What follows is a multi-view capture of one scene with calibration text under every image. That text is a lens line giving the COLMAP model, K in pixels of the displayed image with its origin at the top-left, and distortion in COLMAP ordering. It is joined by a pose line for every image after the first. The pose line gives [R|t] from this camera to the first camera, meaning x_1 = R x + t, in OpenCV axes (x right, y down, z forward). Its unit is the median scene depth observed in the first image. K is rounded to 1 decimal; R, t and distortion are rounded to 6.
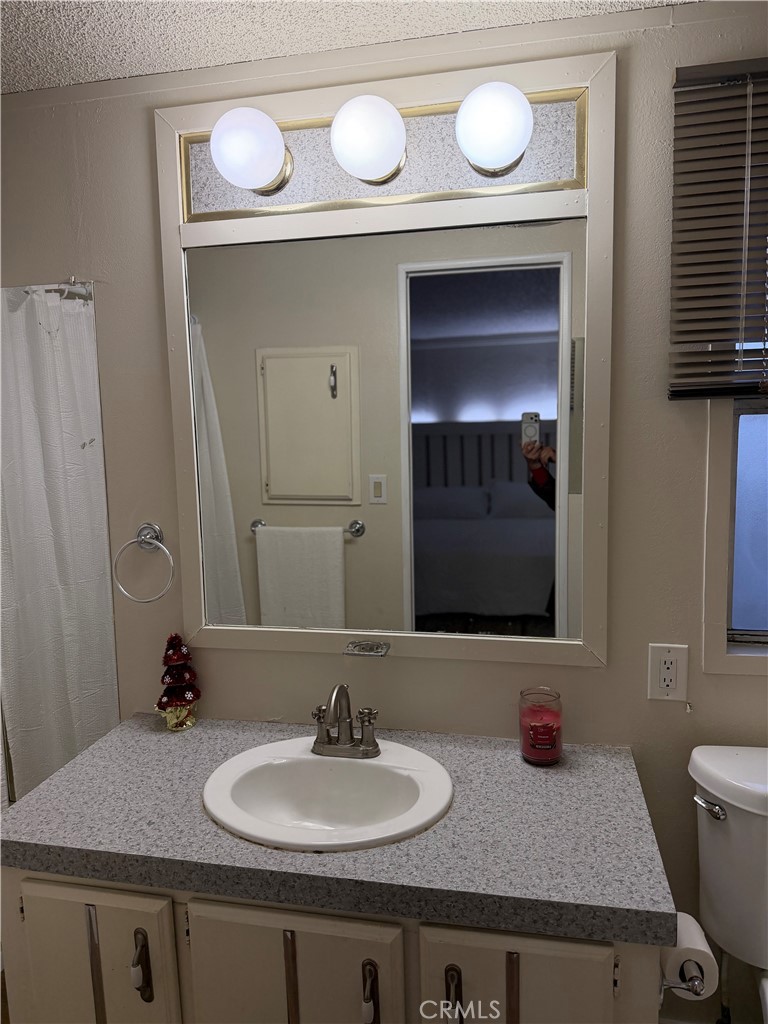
lens RADIAL K [[722.6, 0, 377.8], [0, 722.6, 508.4], [0, 0, 1]] dist [0.046637, -0.059674]
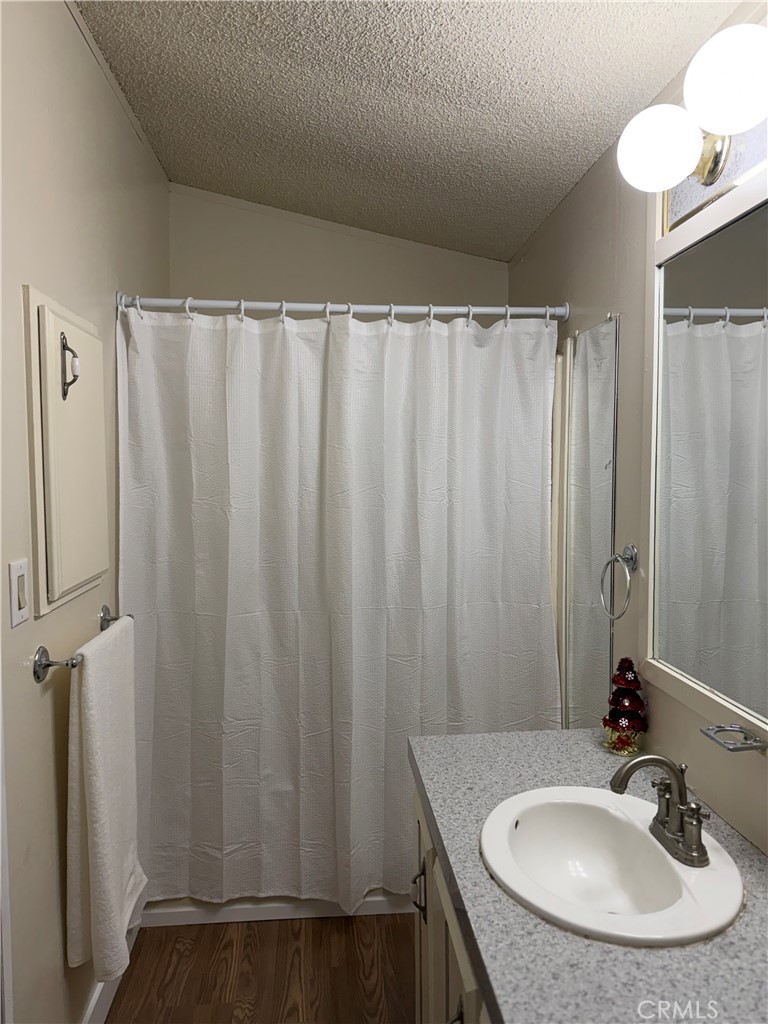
lens RADIAL K [[722.6, 0, 383.4], [0, 722.6, 515.6], [0, 0, 1]] dist [0.046637, -0.059674]
pose [[0.300931, 0.084346, -0.949909, 0.601497], [-0.105824, 0.992883, 0.054637, -0.041978], [0.947756, 0.084082, 0.307715, 0.399686]]
